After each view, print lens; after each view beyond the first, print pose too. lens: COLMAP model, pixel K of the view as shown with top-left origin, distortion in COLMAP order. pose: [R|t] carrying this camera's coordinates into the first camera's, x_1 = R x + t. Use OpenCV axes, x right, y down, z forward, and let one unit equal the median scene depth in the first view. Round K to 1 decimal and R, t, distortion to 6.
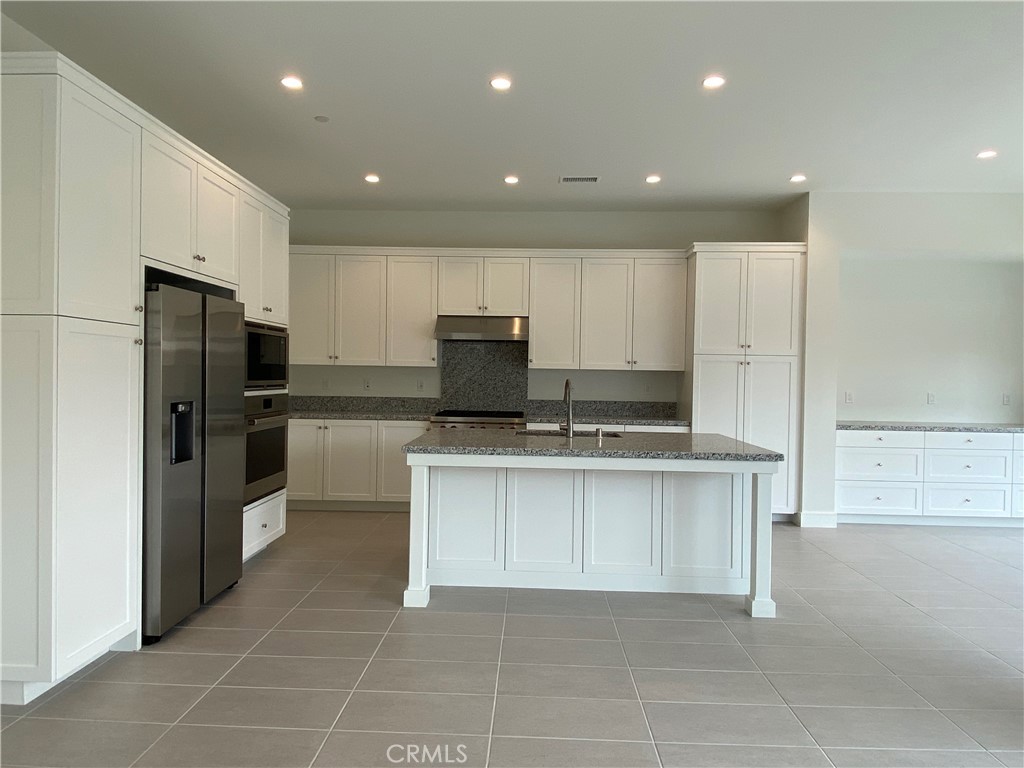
lens RADIAL K [[635.5, 0, 510.9], [0, 635.5, 383.6], [0, 0, 1]] dist [0.010839, -0.004960]
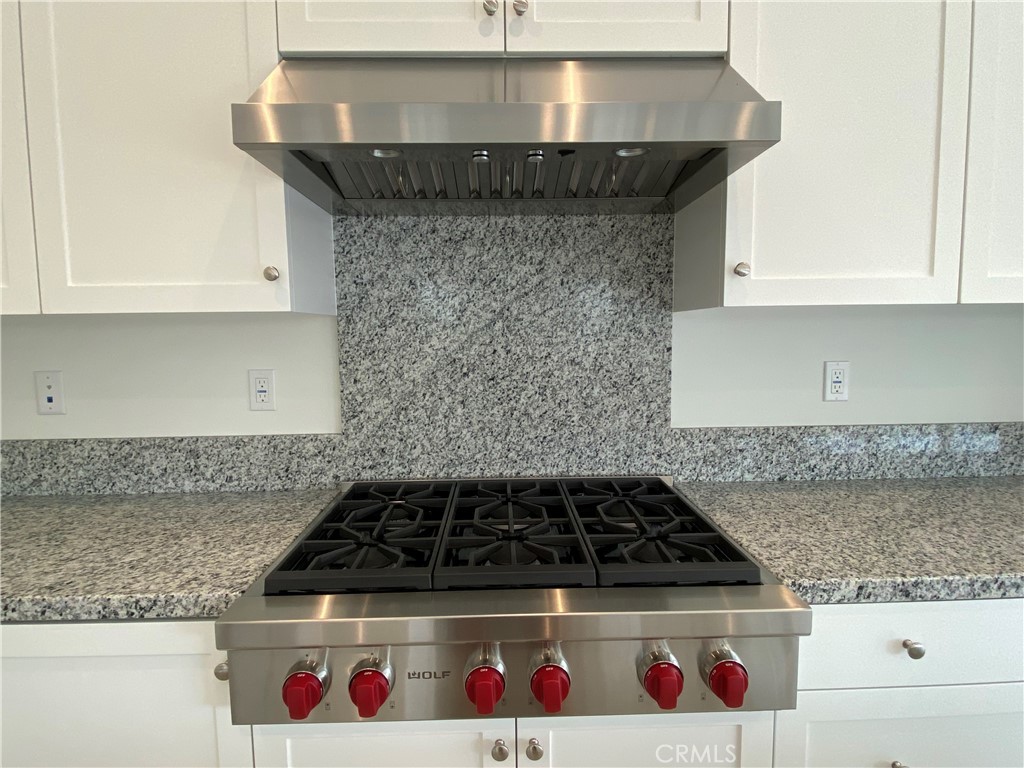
lens RADIAL K [[560.9, 0, 515.6], [0, 560.9, 379.1], [0, 0, 1]] dist [0.005619, -0.002305]
pose [[0.997181, -0.036199, 0.065725, -0.062577], [0.031187, 0.996639, 0.075748, -0.018060], [-0.068246, -0.073485, 0.994959, 0.903073]]
